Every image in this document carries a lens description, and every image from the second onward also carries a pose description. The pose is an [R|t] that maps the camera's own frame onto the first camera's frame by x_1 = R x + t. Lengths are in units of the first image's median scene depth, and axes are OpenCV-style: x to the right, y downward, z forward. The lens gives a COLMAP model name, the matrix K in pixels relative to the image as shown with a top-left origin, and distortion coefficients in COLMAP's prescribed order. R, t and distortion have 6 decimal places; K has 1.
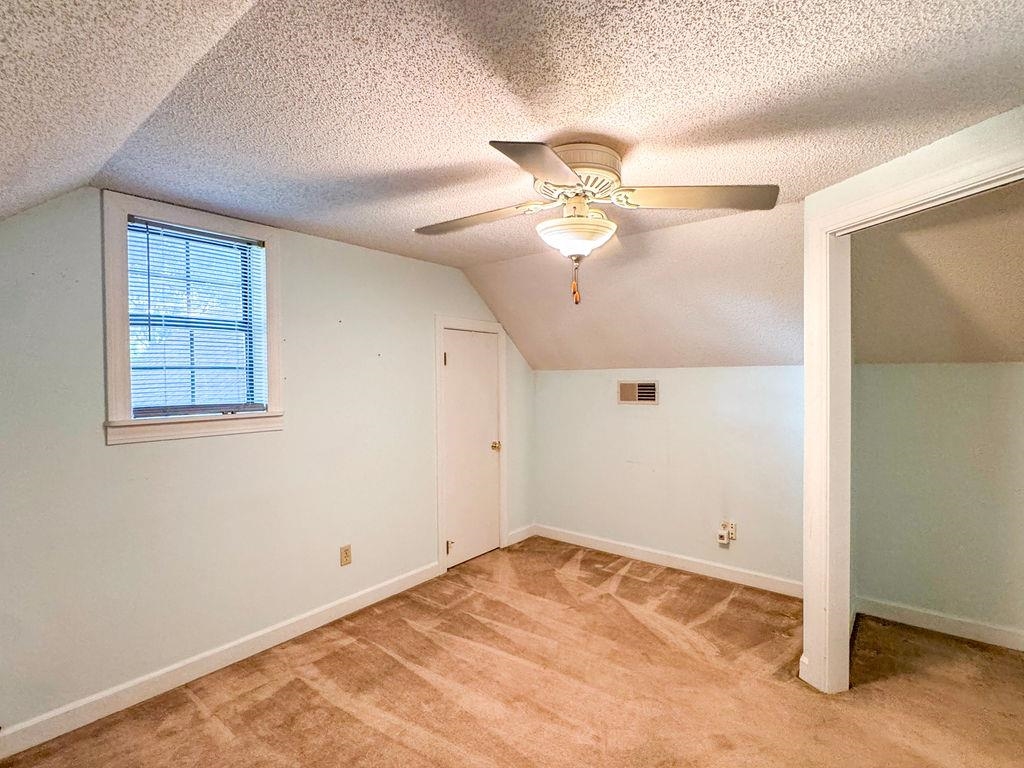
lens RADIAL K [[502.8, 0, 512.9], [0, 502.8, 388.2], [0, 0, 1]] dist [0.000115, 0.000541]
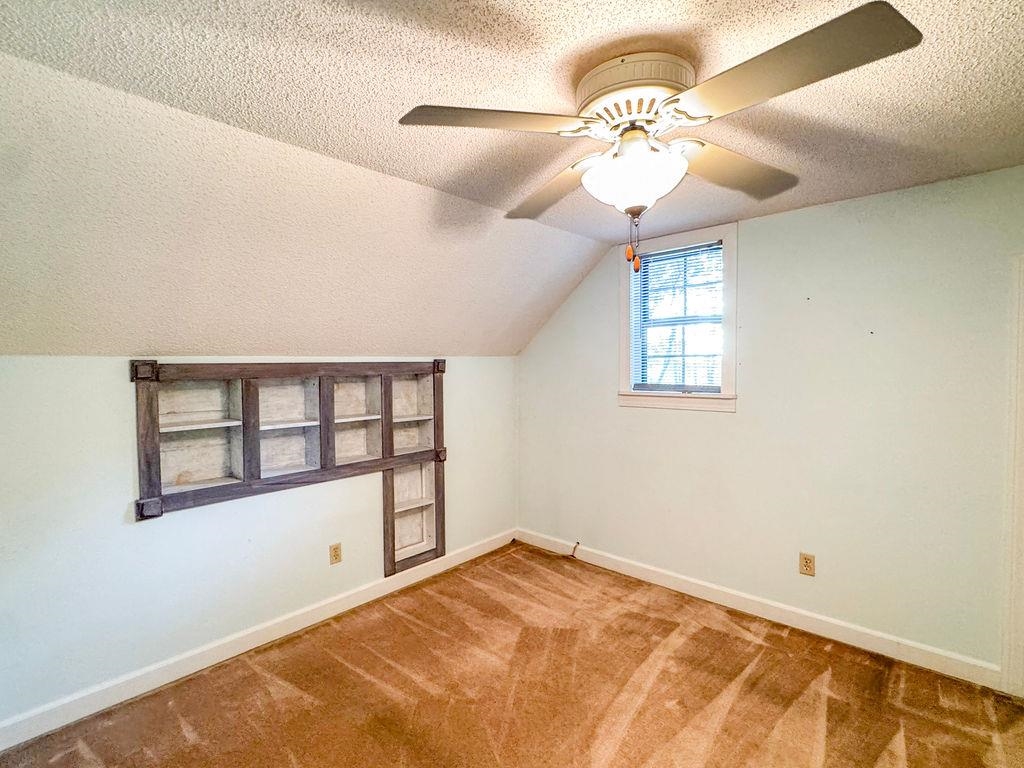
lens RADIAL K [[520.6, 0, 517.0], [0, 520.6, 384.1], [0, 0, 1]] dist [0.001533, 0.000318]
pose [[-0.087477, 0.044151, -0.995188, 0.732239], [-0.006904, 0.998966, 0.044926, -0.024942], [0.996143, 0.010800, -0.087082, 0.686228]]
